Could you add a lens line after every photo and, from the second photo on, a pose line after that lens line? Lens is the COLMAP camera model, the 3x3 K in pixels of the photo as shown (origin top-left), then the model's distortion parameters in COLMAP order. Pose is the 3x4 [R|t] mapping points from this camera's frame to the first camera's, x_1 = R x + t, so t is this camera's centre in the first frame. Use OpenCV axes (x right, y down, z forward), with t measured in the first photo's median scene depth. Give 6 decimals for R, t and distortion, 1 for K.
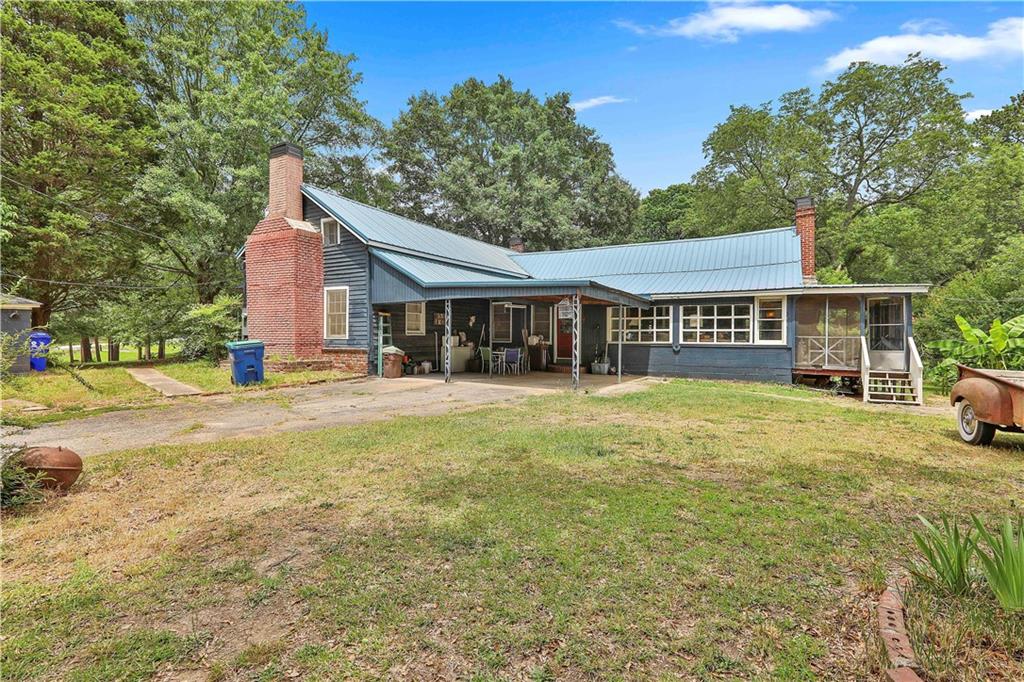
lens RADIAL K [[493.5, 0, 513.3], [0, 493.5, 338.5], [0, 0, 1]] dist [-0.002812, -0.000013]
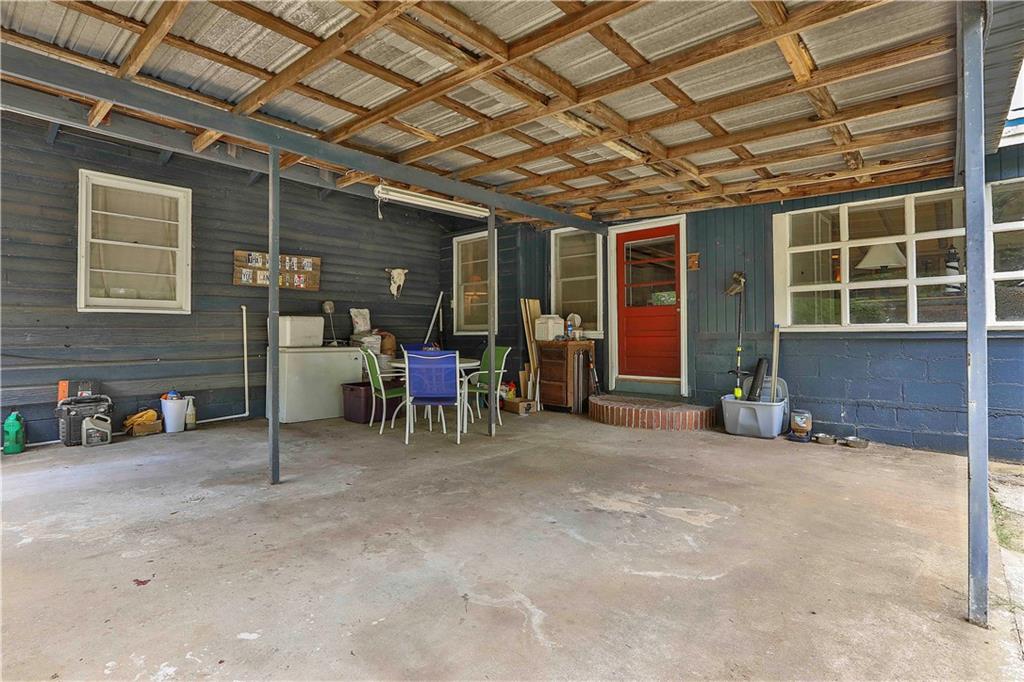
lens RADIAL K [[532.2, 0, 511.9], [0, 532.2, 336.6], [0, 0, 1]] dist [0.001549, 0.000144]
pose [[0.978339, -0.013212, -0.206587, 0.098235], [0.013365, 0.999910, -0.000653, 0.010717], [0.206577, -0.002122, 0.978428, 0.644295]]
